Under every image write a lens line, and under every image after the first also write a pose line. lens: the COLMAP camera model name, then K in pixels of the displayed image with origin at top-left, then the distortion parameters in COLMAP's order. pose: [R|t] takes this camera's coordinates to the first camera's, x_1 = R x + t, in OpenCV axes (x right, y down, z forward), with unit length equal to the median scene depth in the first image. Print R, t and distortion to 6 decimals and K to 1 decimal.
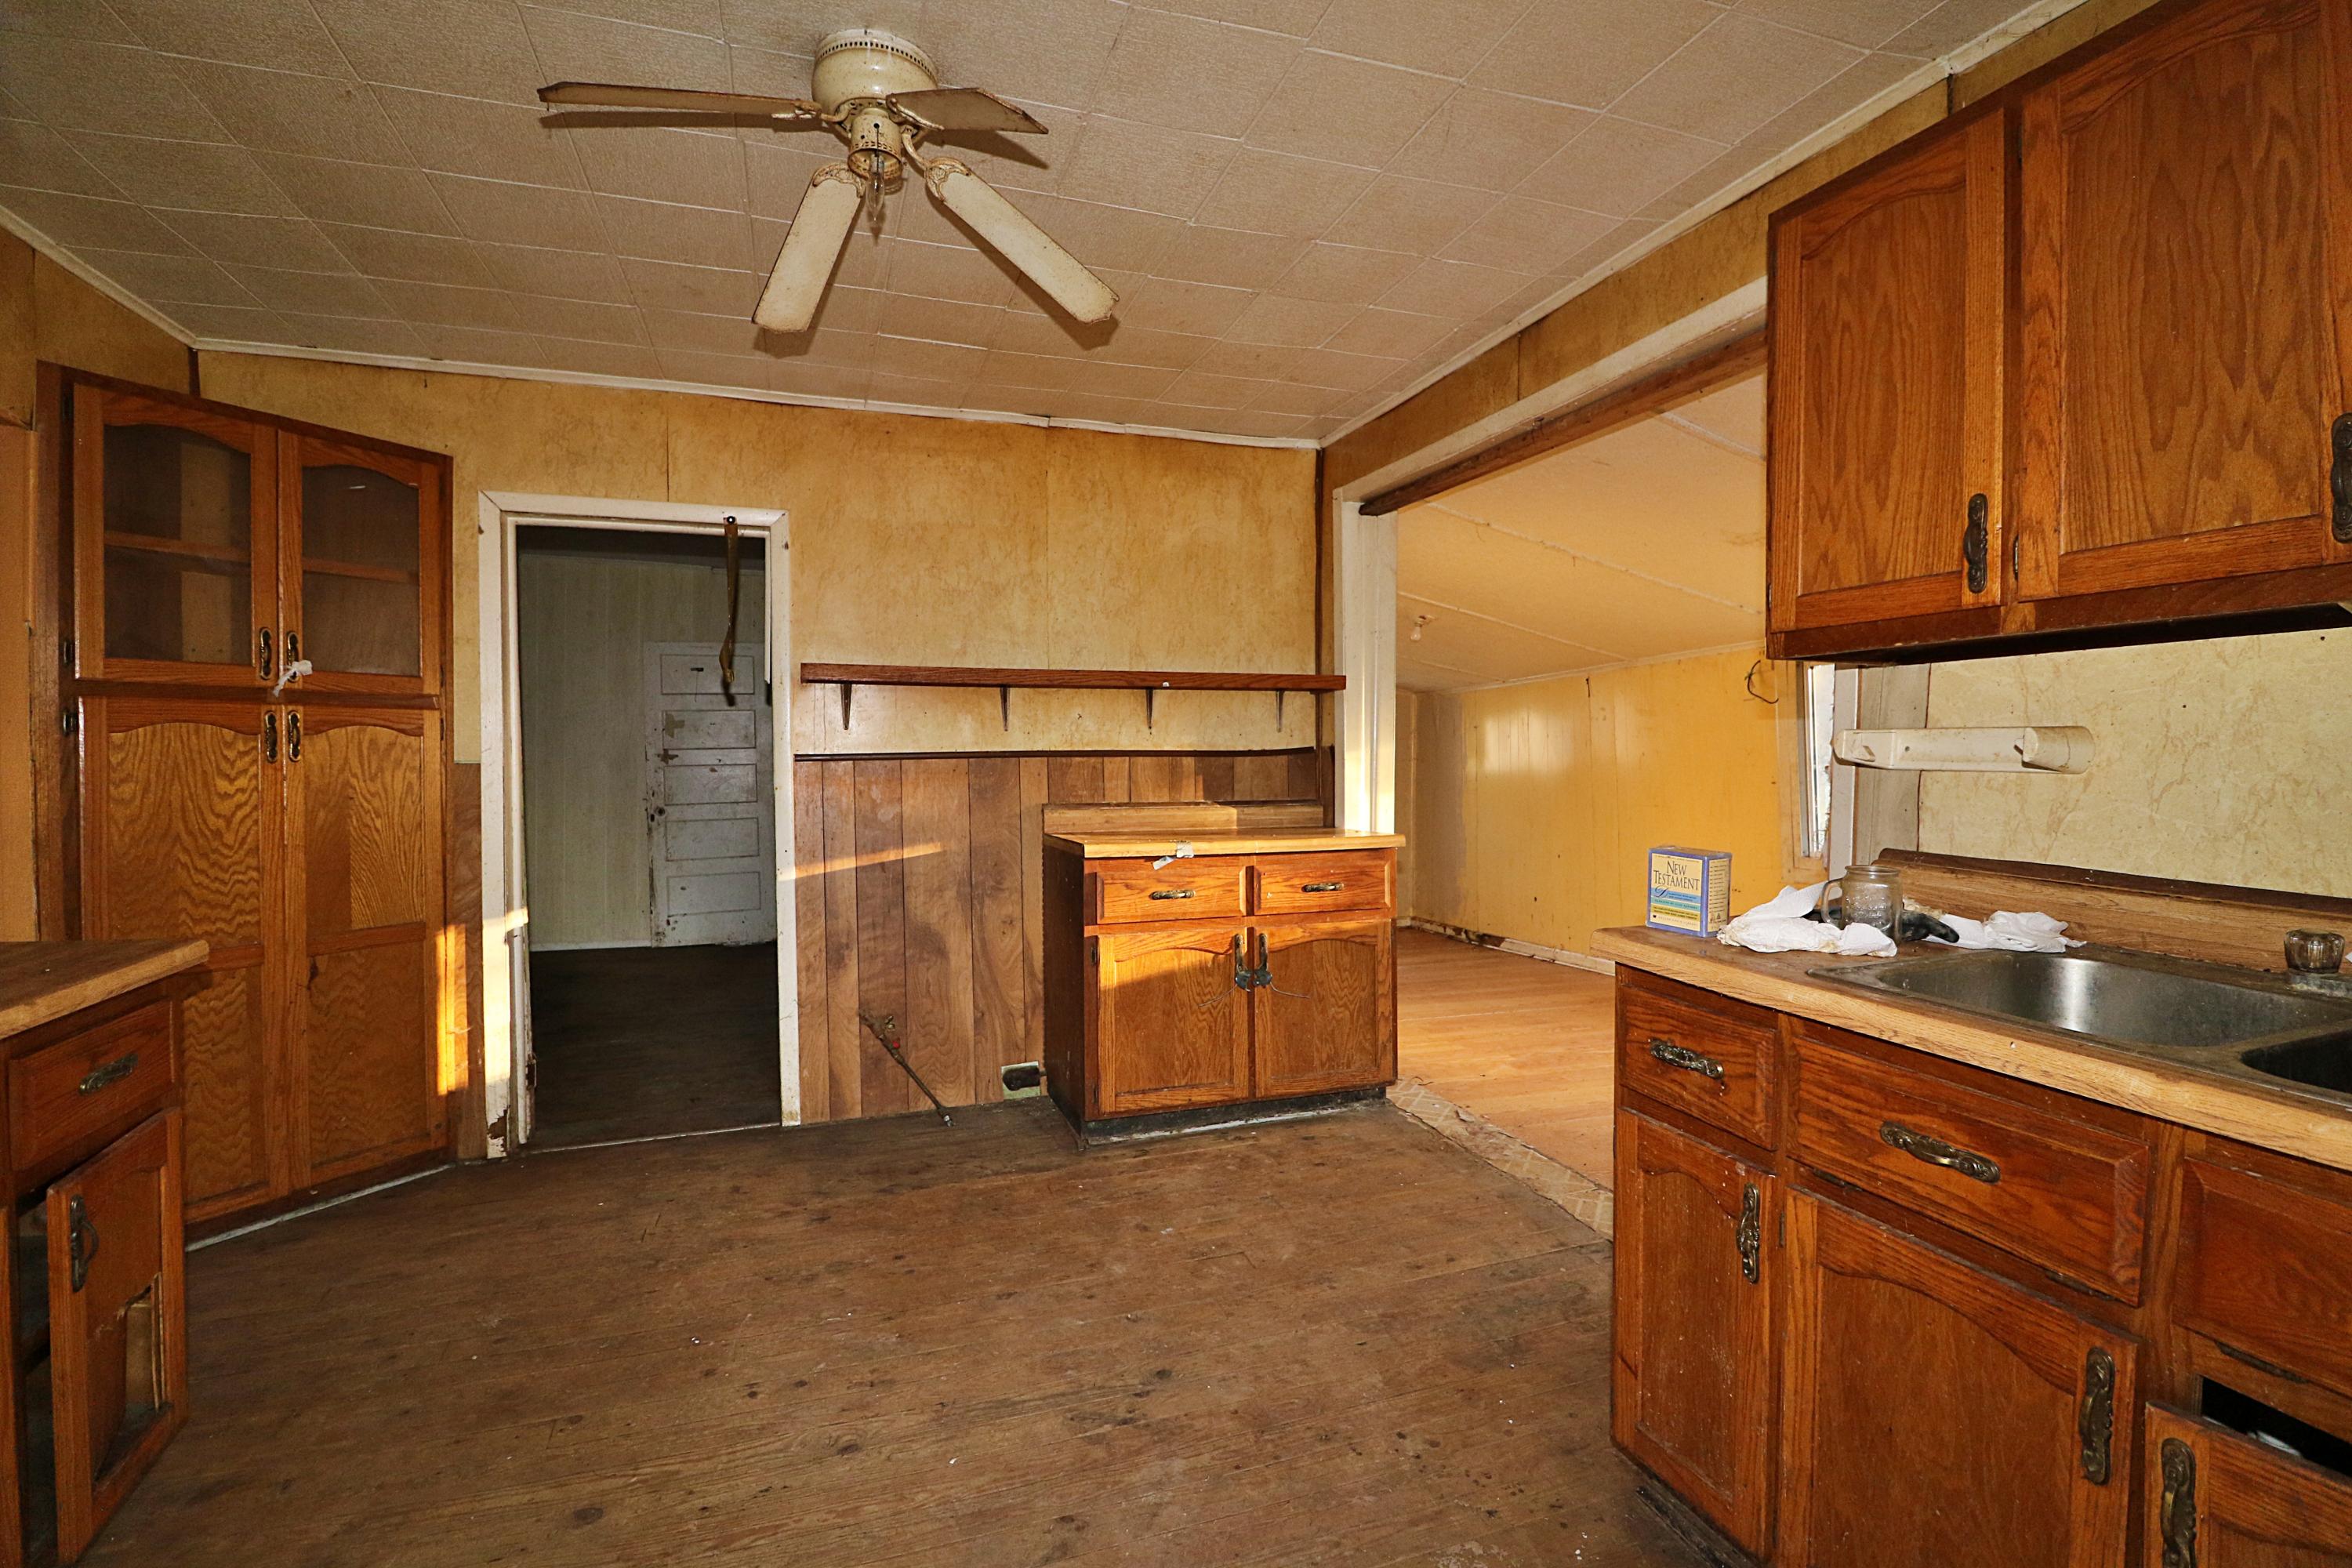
lens RADIAL K [[1074.6, 0, 1180.7], [0, 1074.6, 772.8], [0, 0, 1]] dist [0.000854, -0.012358]
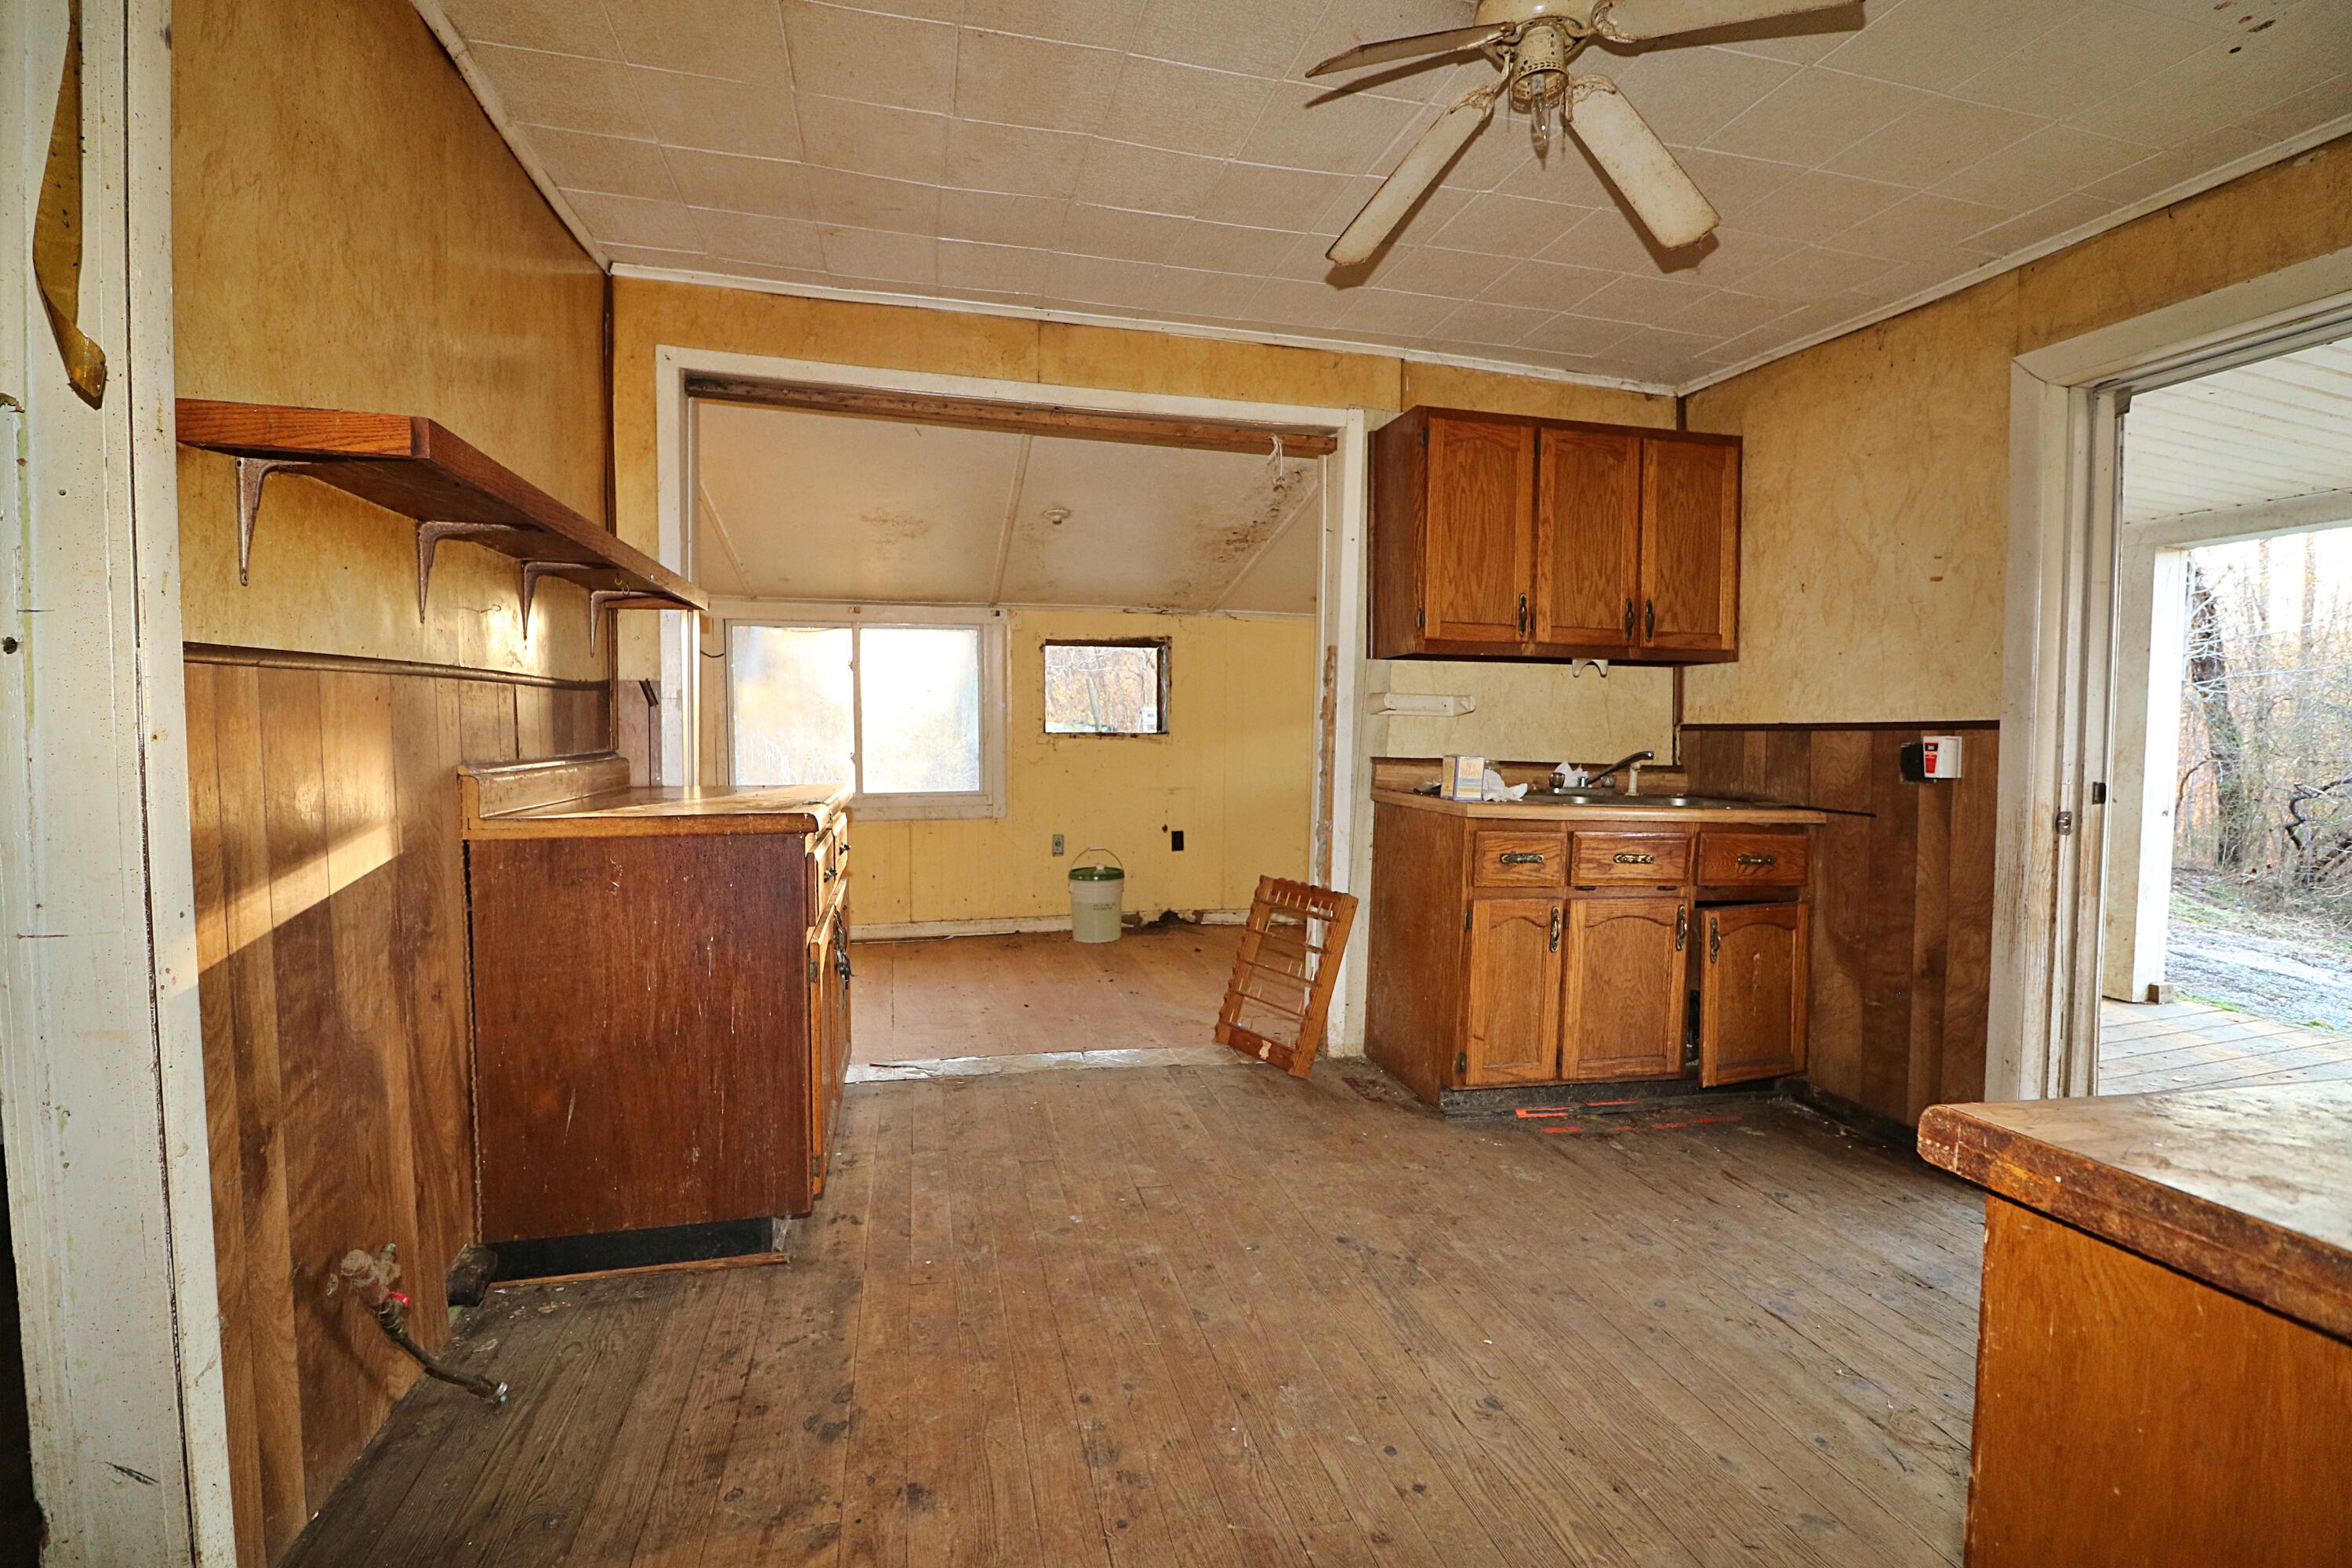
lens RADIAL K [[1074.6, 0, 1180.7], [0, 1074.6, 772.8], [0, 0, 1]] dist [0.000854, -0.012358]
pose [[0.090595, -0.041573, 0.995020, -1.274451], [0.002656, 0.999135, 0.041503, 0.021042], [-0.995884, -0.001117, 0.090627, 1.192675]]
